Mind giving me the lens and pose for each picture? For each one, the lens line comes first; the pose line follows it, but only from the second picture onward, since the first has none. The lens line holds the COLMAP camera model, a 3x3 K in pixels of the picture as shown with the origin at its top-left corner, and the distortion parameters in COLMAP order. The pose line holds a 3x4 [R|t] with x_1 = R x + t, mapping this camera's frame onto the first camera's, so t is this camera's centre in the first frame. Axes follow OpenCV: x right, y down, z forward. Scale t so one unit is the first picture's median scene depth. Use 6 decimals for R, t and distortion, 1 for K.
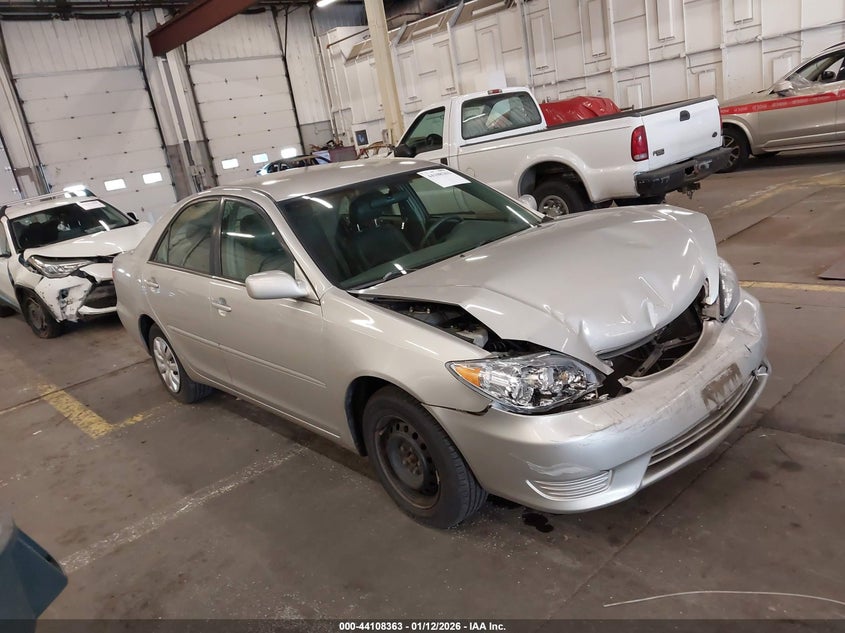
lens RADIAL K [[656.8, 0, 422.5], [0, 656.8, 316.5], [0, 0, 1]] dist [0.004751, -0.000411]
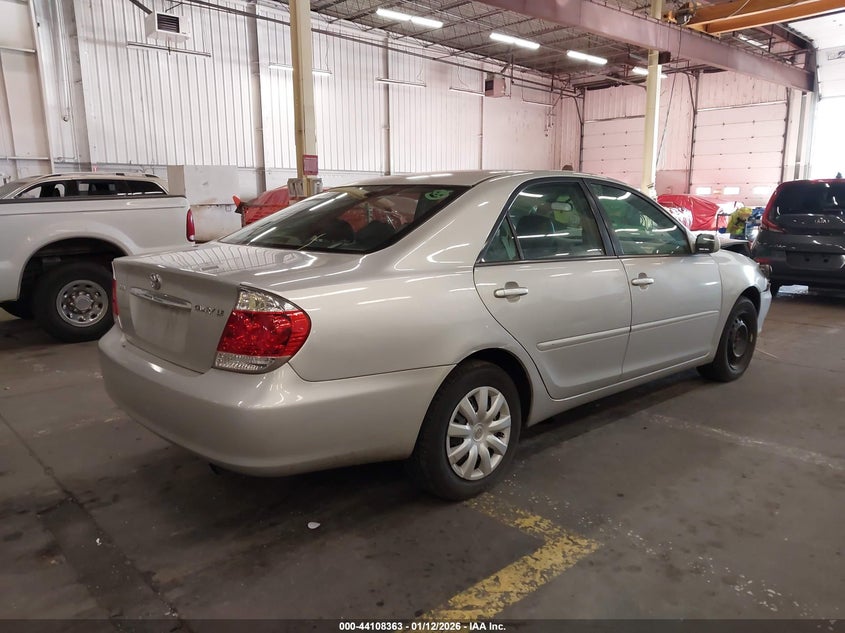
lens RADIAL K [[656.8, 0, 422.5], [0, 656.8, 316.5], [0, 0, 1]] dist [0.004751, -0.000411]
pose [[0.000829, -0.012965, 0.999916, -1.123429], [0.284119, 0.958711, 0.012195, -0.062690], [-0.958789, 0.284085, 0.004479, 1.138060]]
